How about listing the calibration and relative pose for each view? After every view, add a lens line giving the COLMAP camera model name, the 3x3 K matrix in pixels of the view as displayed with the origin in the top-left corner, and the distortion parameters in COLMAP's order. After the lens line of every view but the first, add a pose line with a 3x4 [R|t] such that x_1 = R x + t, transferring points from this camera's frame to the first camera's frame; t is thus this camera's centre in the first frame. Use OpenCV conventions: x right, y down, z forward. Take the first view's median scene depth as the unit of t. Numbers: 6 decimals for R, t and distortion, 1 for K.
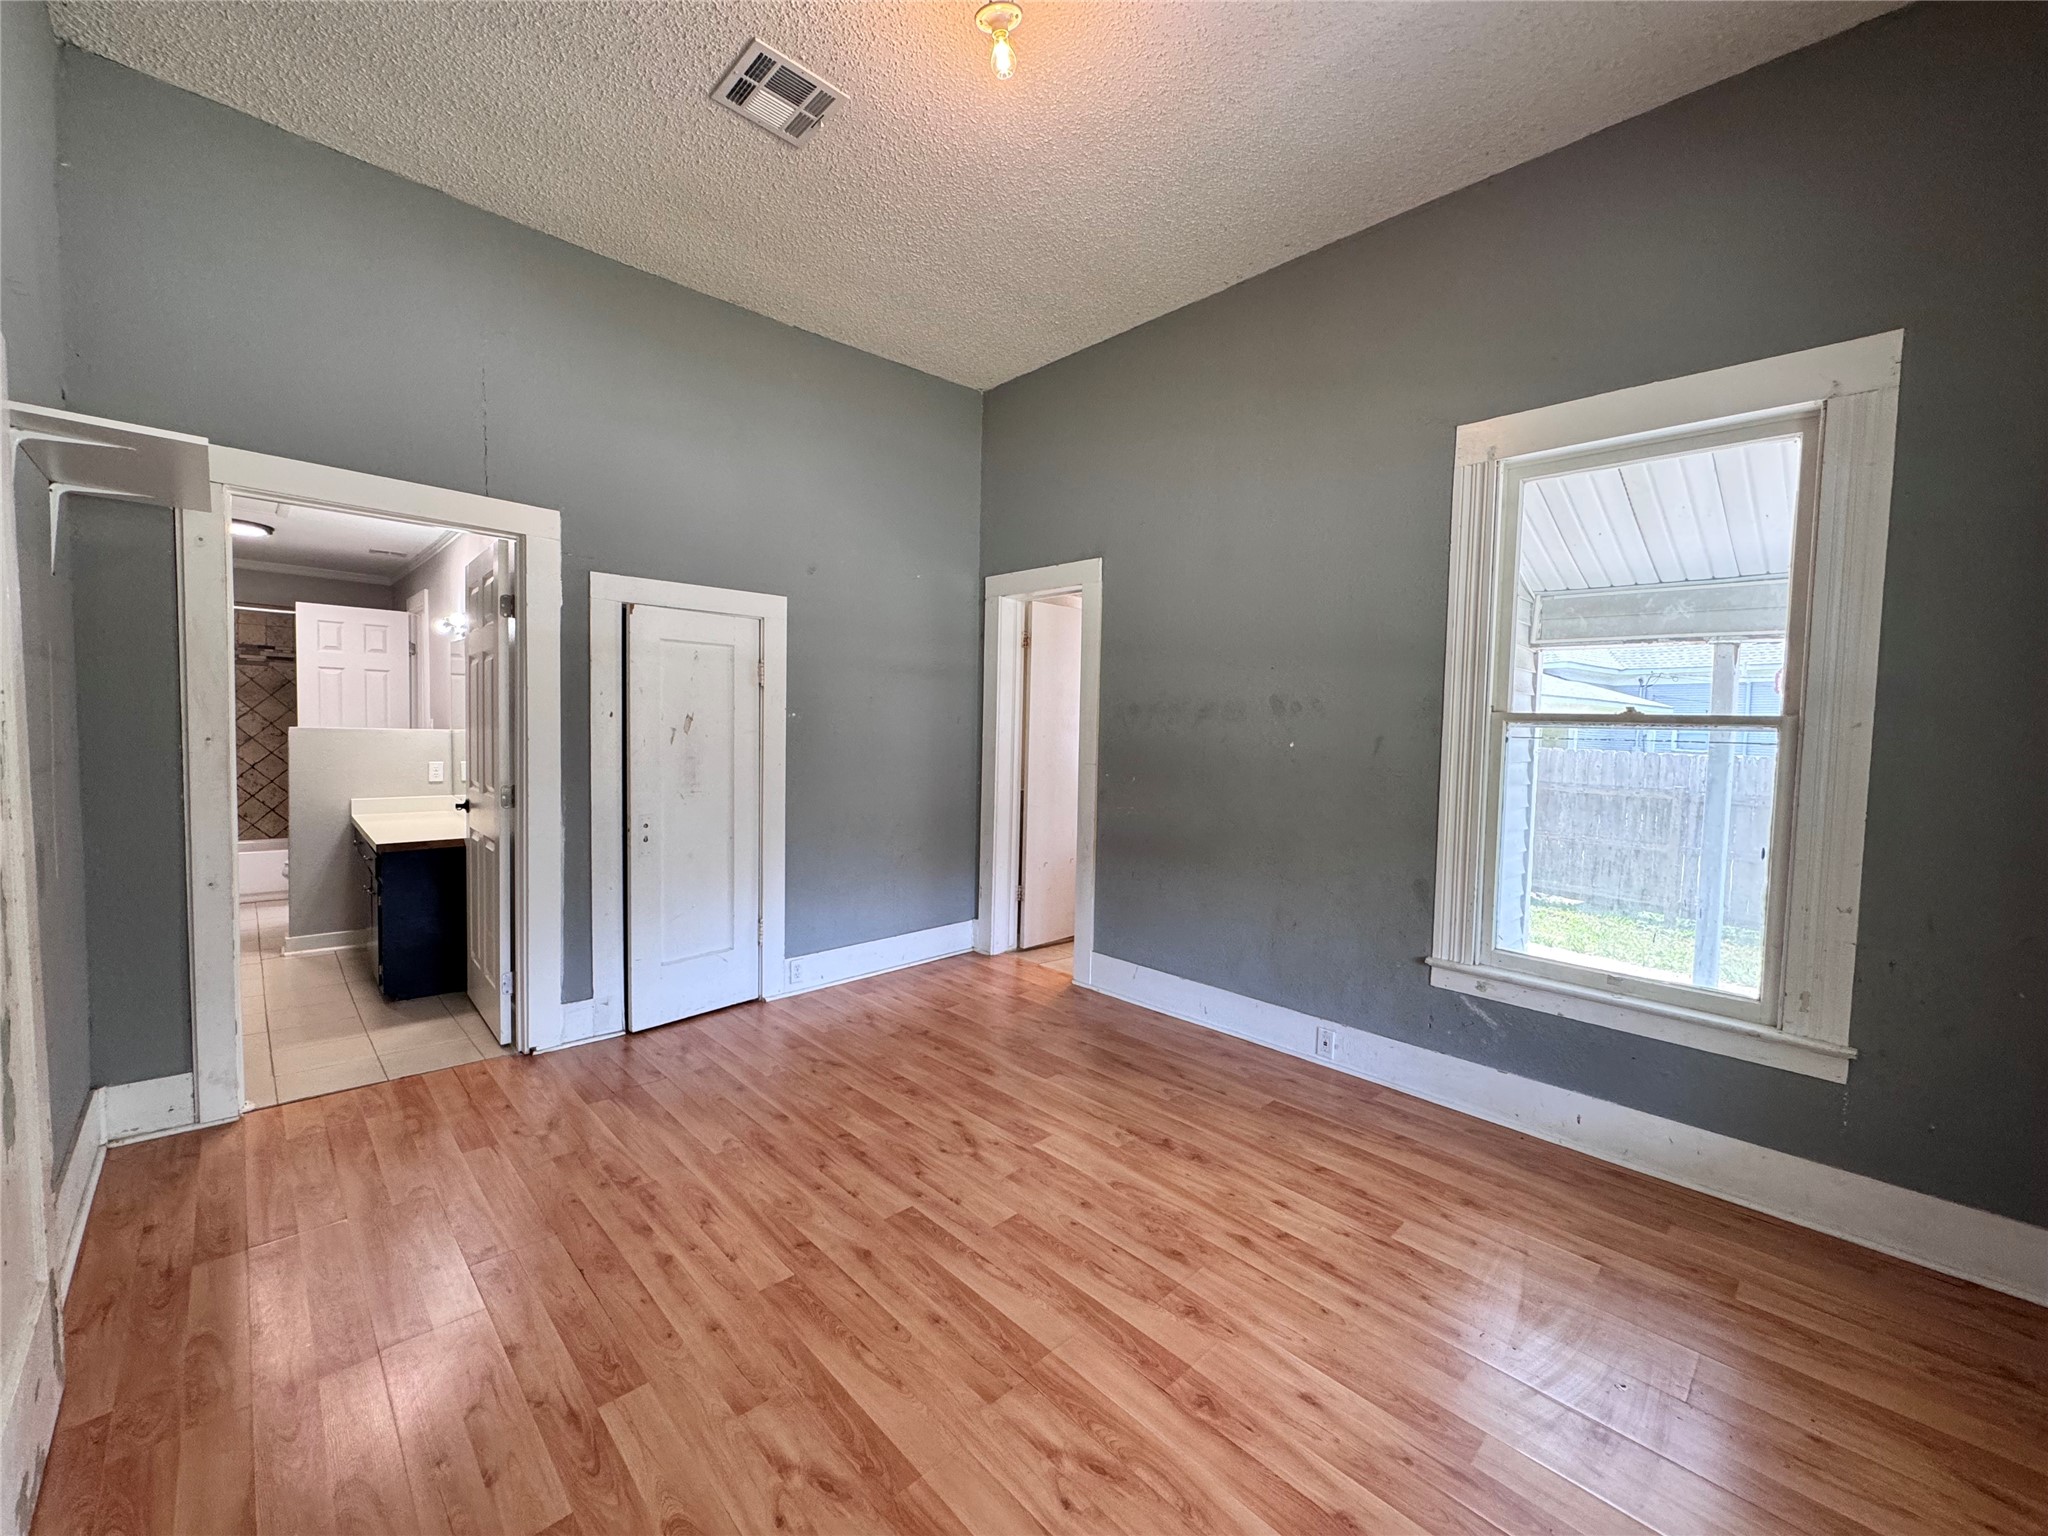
lens RADIAL K [[820.5, 0, 1028.5], [0, 820.5, 768.4], [0, 0, 1]] dist [-0.005453, 0.001289]
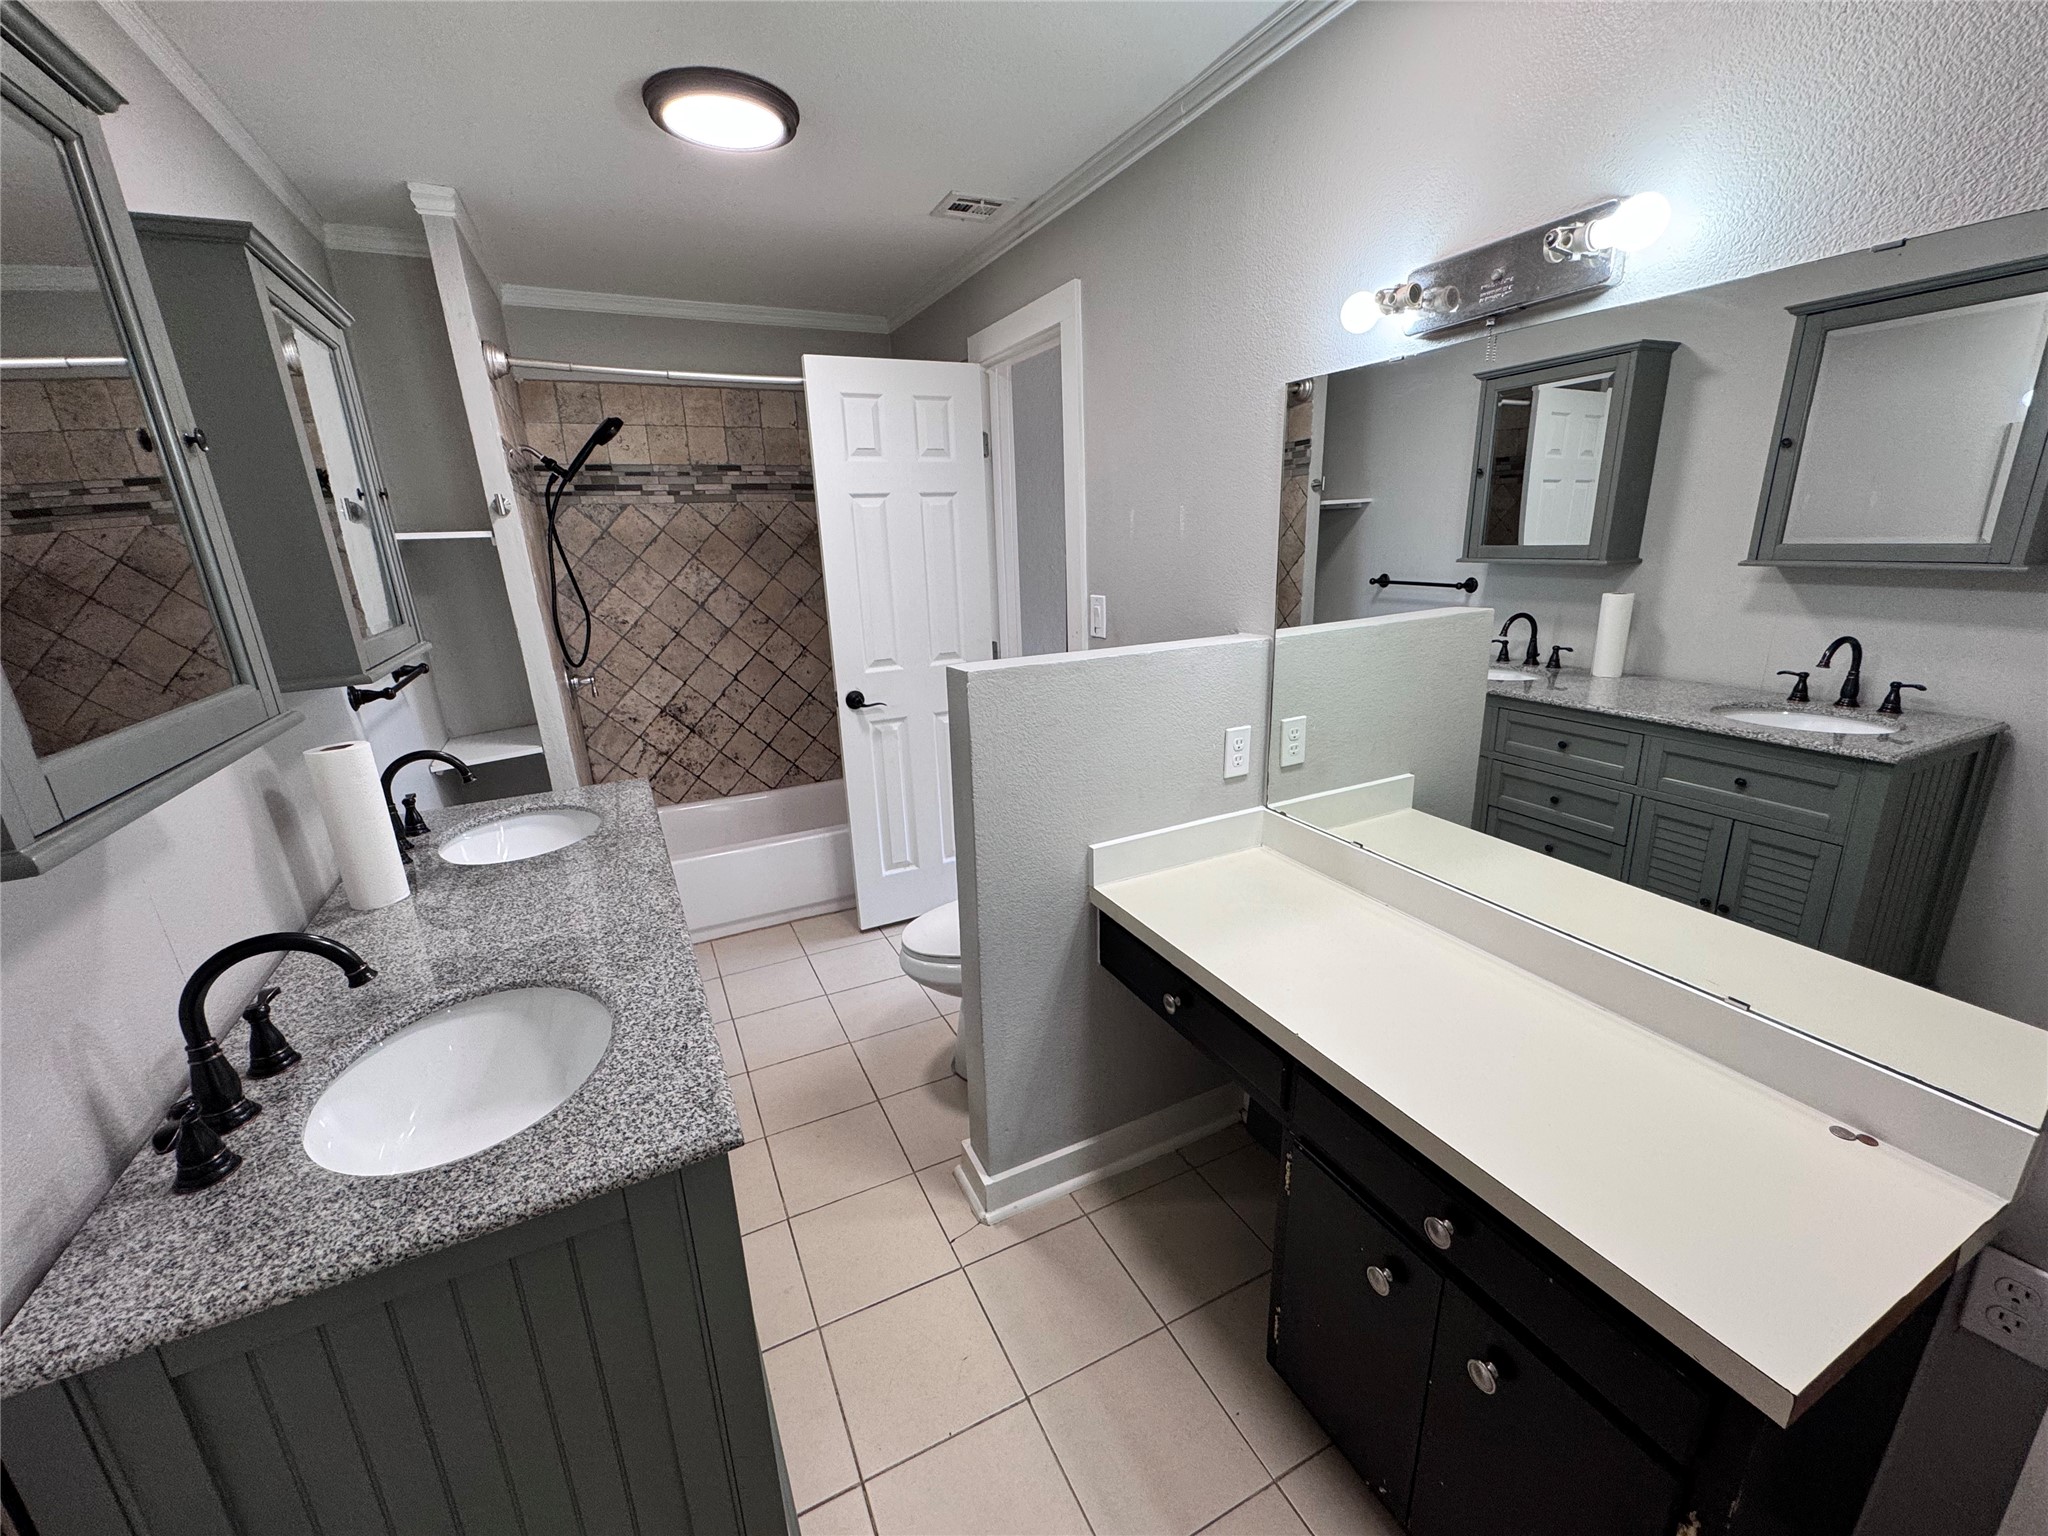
lens RADIAL K [[820.5, 0, 1017.5], [0, 820.5, 766.3], [0, 0, 1]] dist [-0.005453, 0.001289]
pose [[0.948649, 0.023346, -0.315469, -0.621174], [0.051847, 0.972312, 0.227864, -0.073168], [0.312053, -0.232519, 0.921172, 0.543535]]
